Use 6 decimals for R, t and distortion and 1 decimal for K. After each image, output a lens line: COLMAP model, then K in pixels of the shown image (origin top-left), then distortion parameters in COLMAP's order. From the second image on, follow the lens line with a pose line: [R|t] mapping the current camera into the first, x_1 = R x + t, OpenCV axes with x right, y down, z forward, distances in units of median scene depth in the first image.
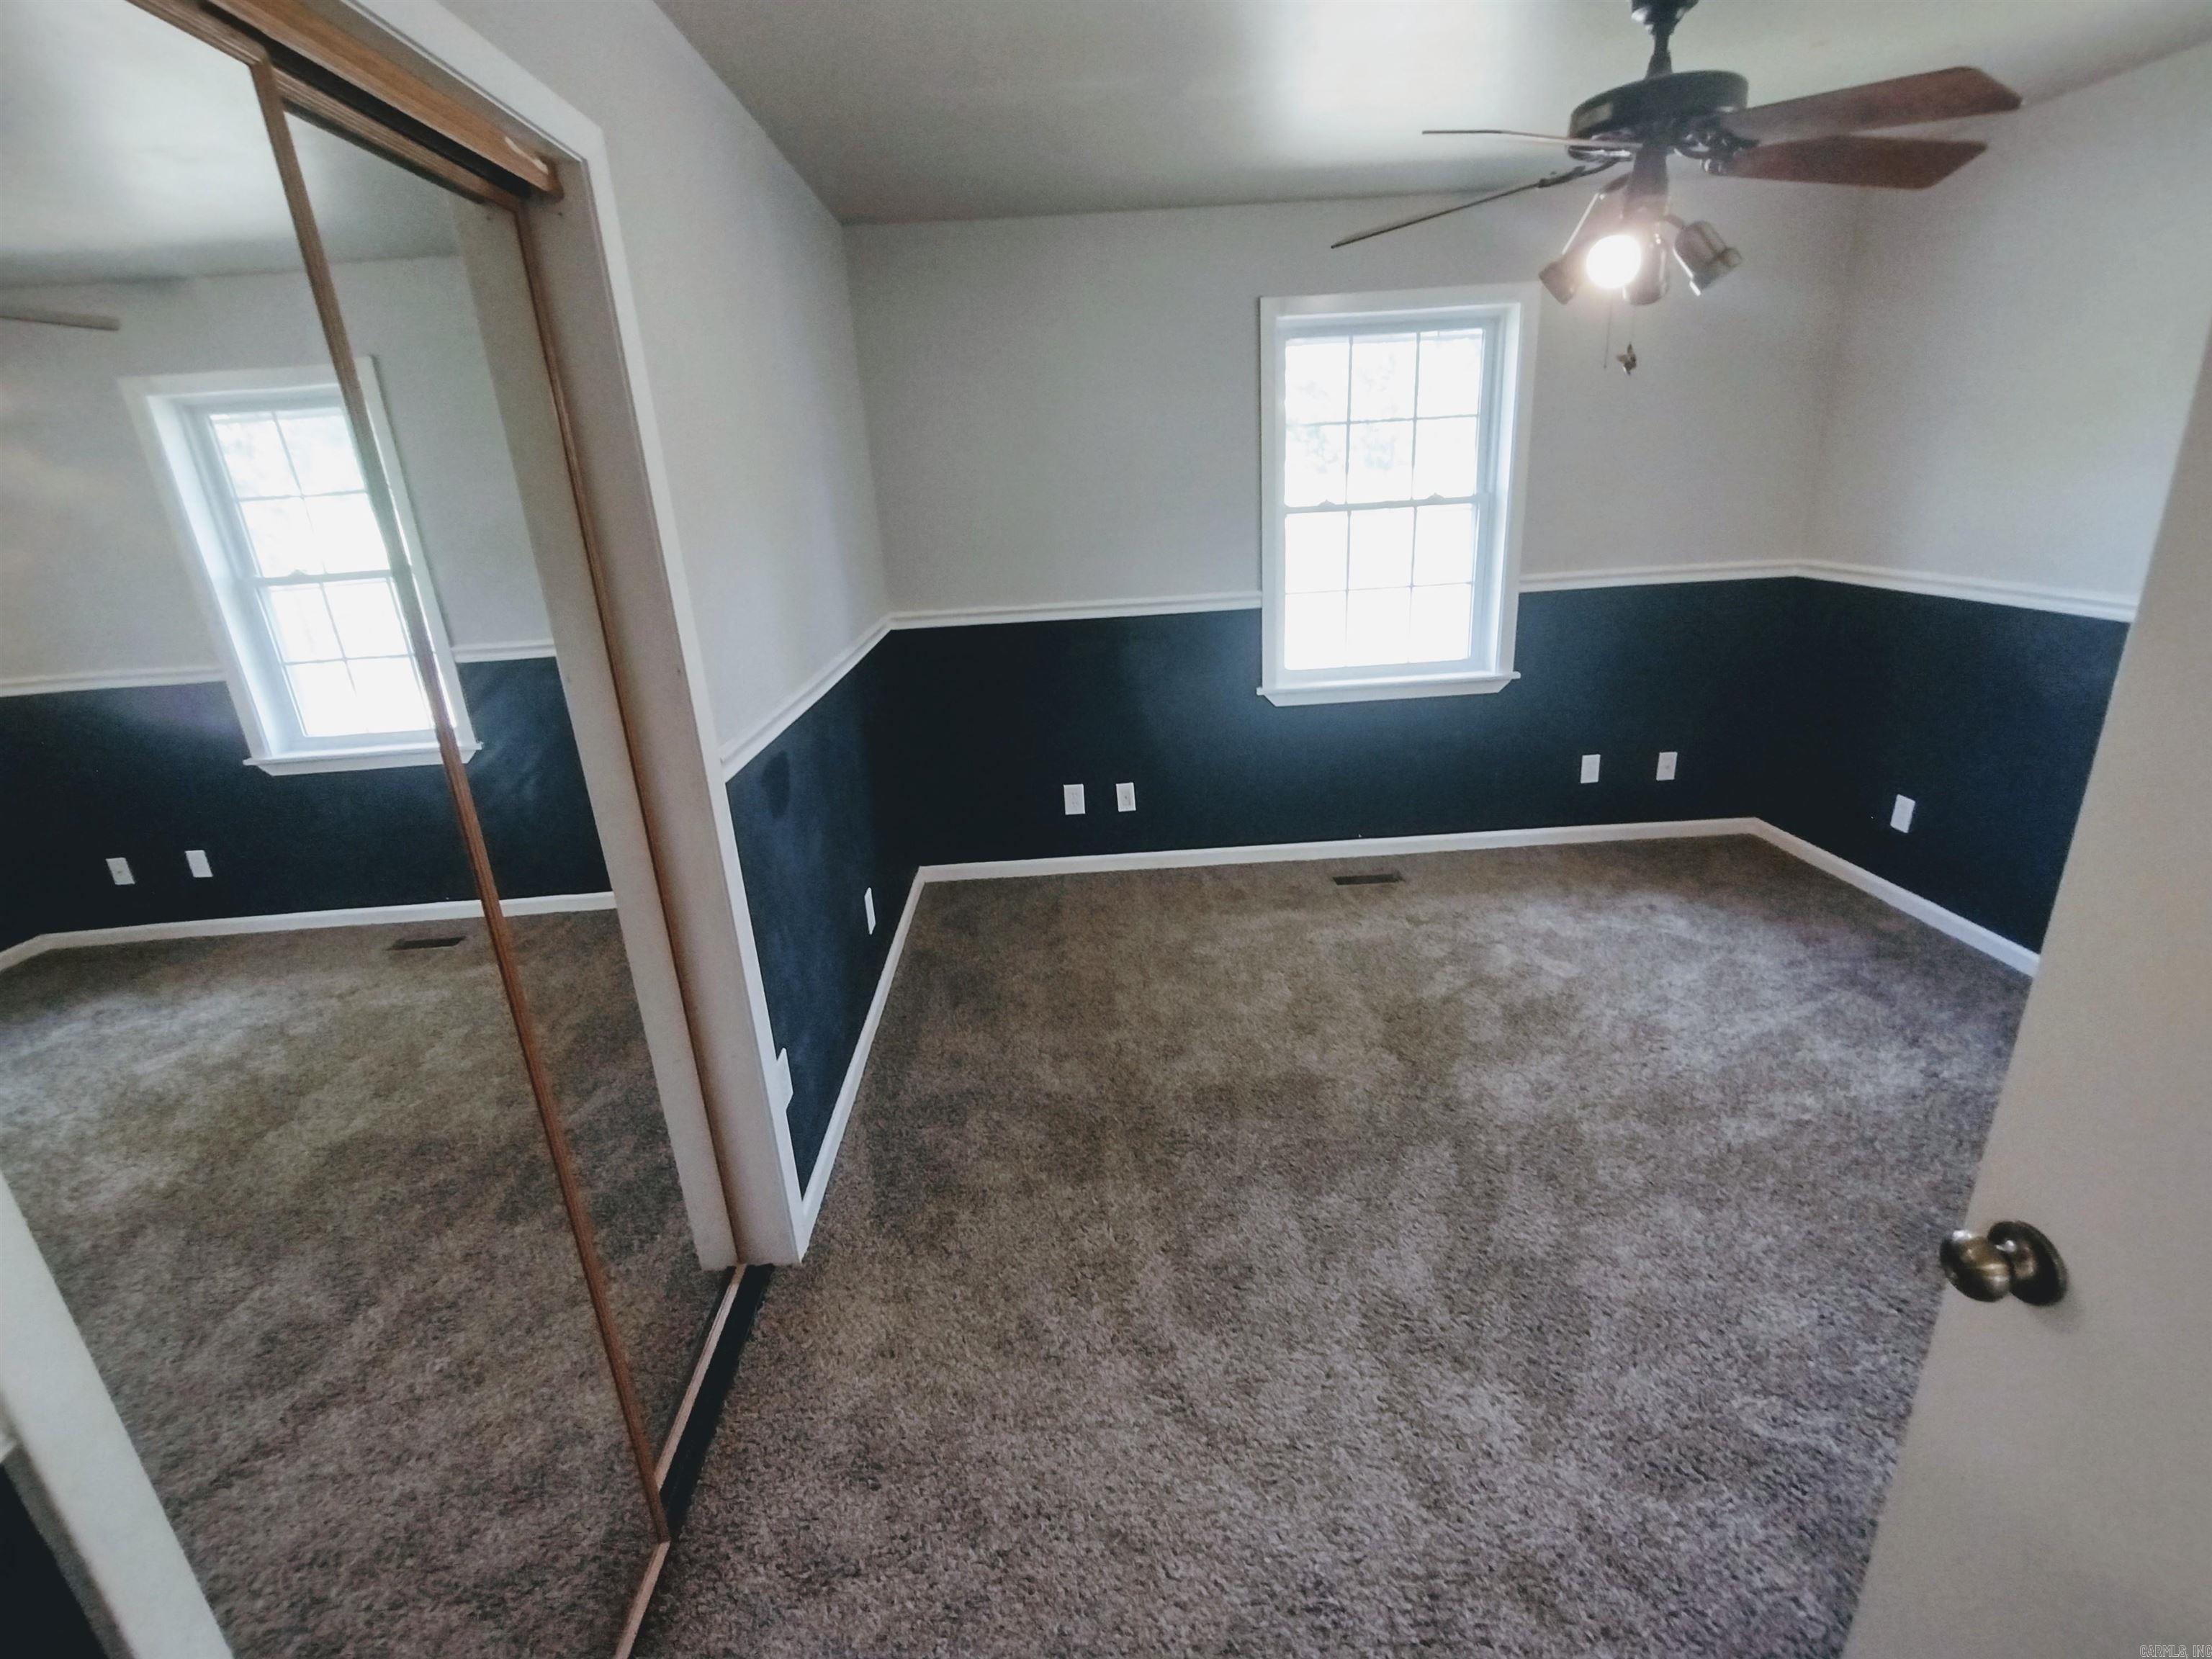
lens RADIAL K [[1006.6, 0, 1106.0], [0, 1006.6, 829.5], [0, 0, 1]] dist [-0.000823, -0.000229]
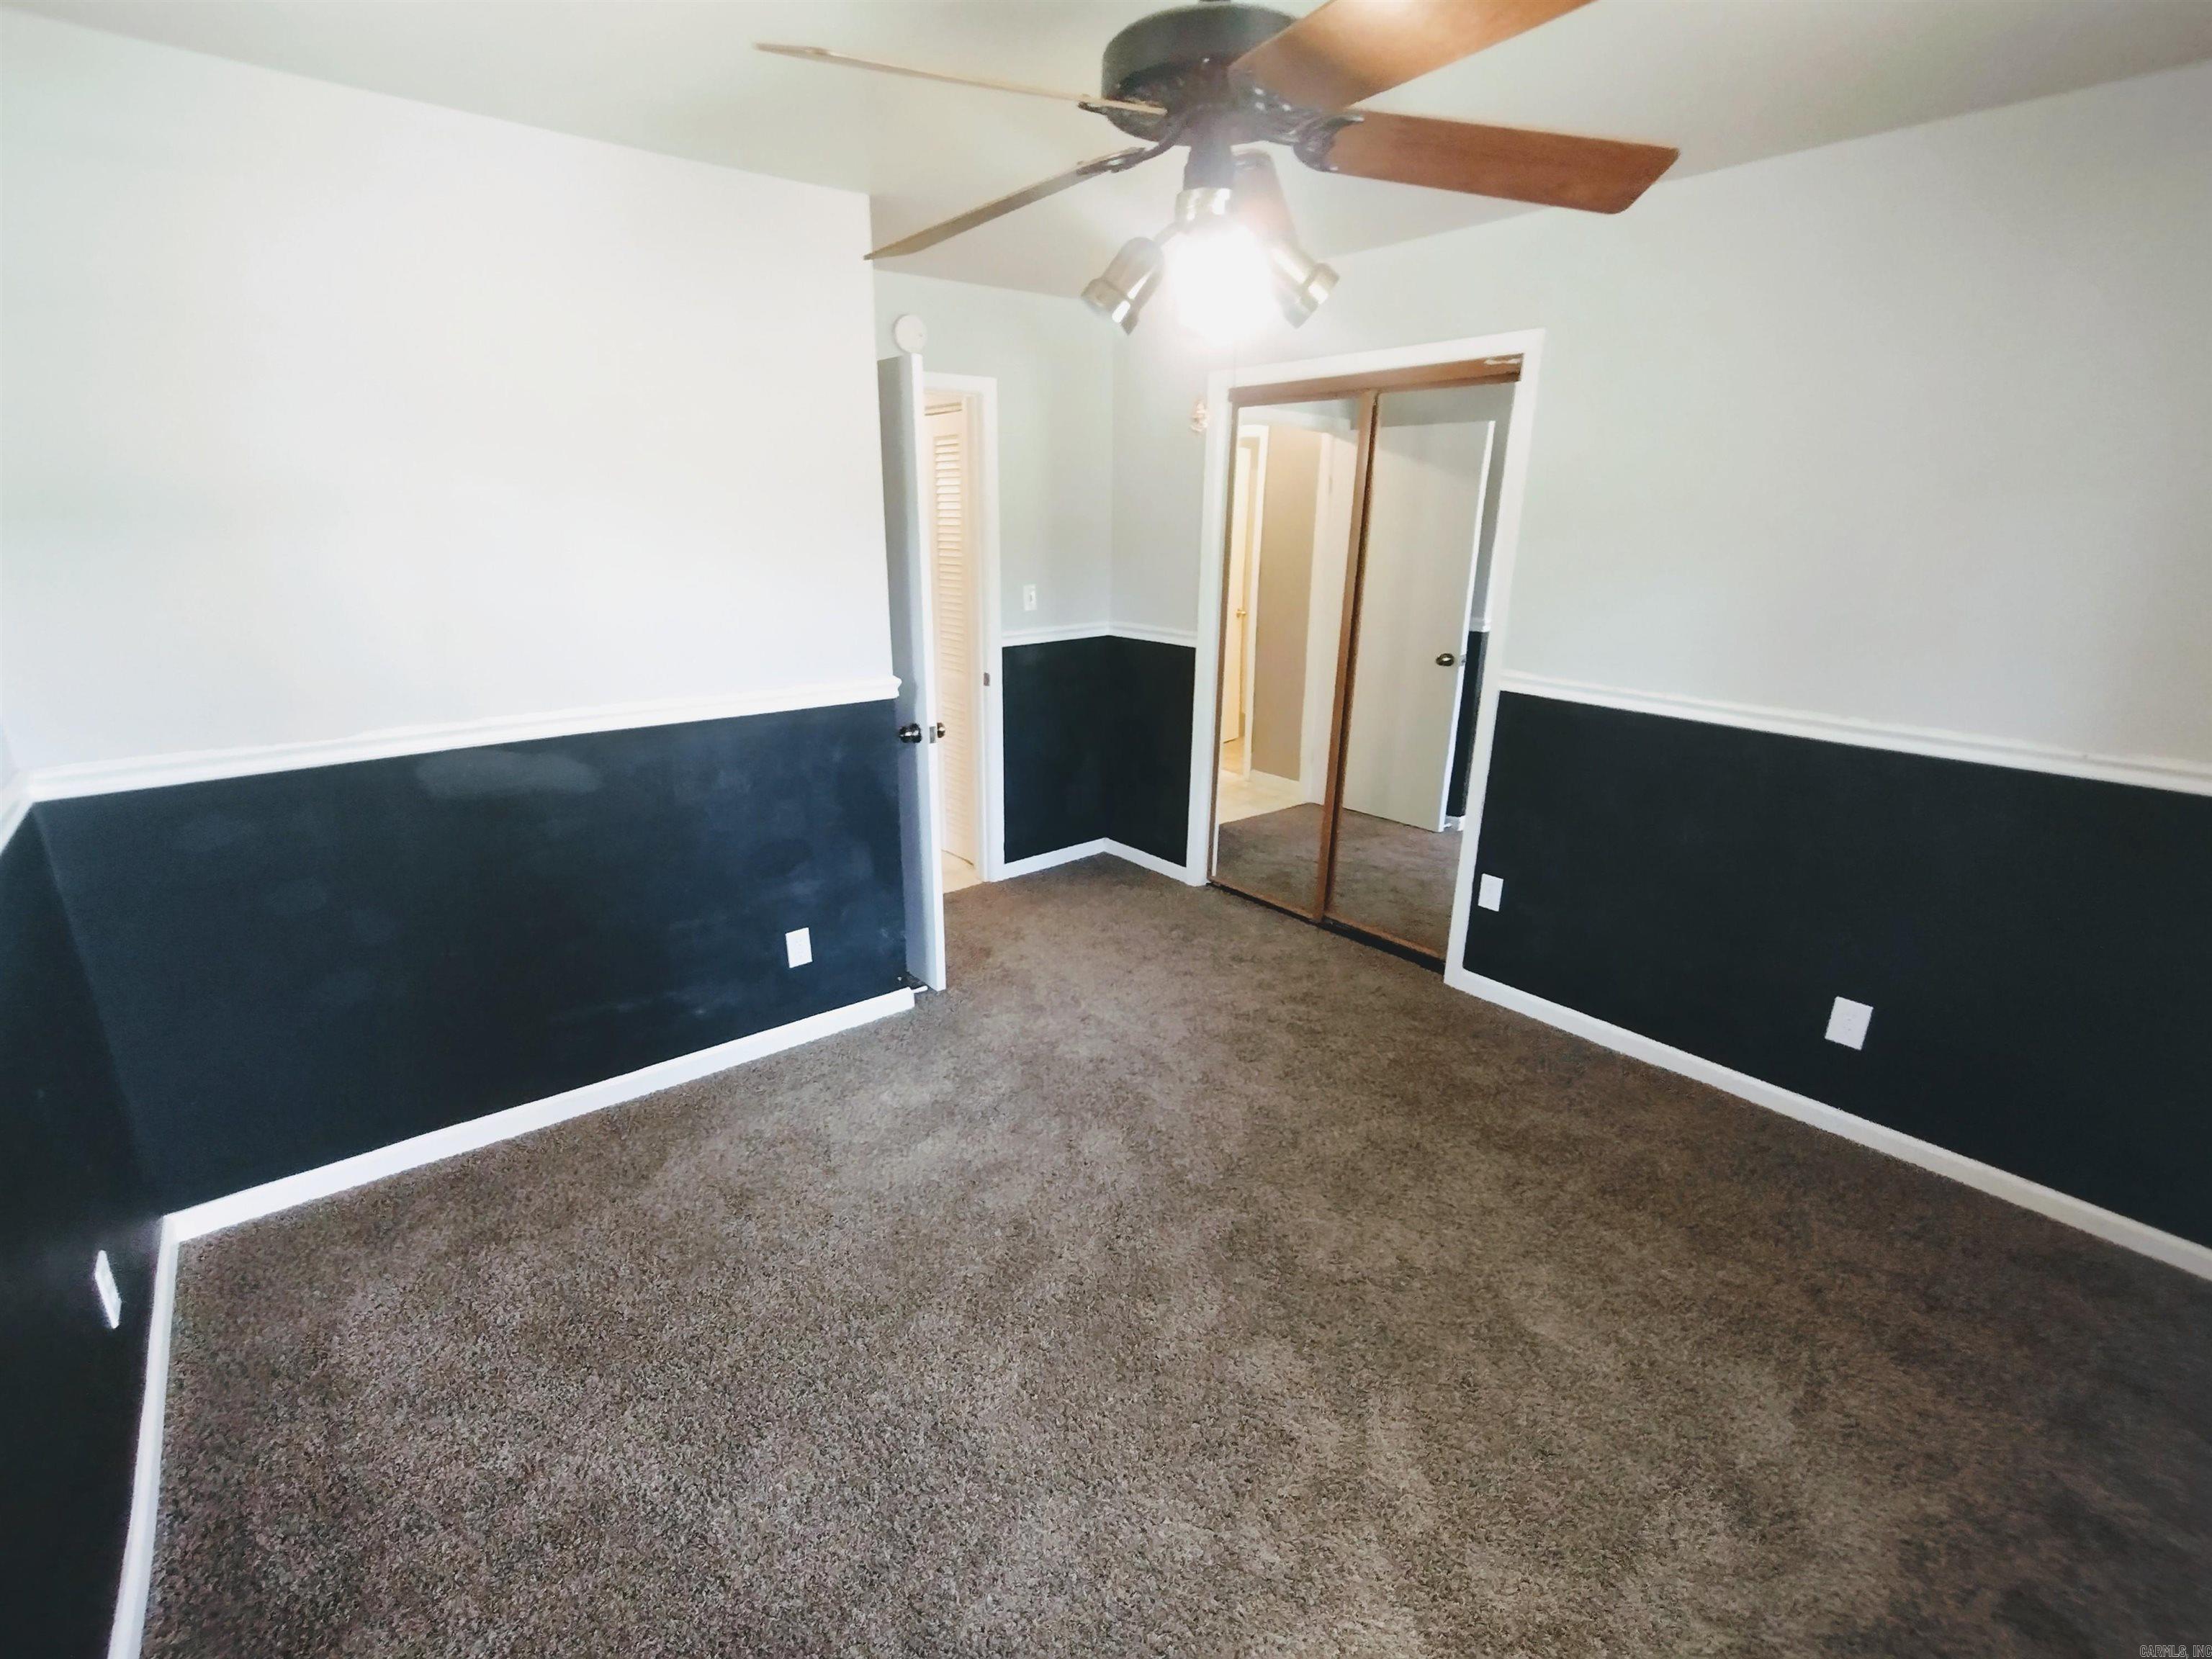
lens RADIAL K [[1006.6, 0, 1106.0], [0, 1006.6, 829.5], [0, 0, 1]] dist [-0.000823, -0.000229]
pose [[-0.794502, 0.226613, -0.563395, 0.748424], [-0.169707, 0.807941, 0.564297, -0.453410], [0.583067, 0.543947, -0.603452, 1.120075]]
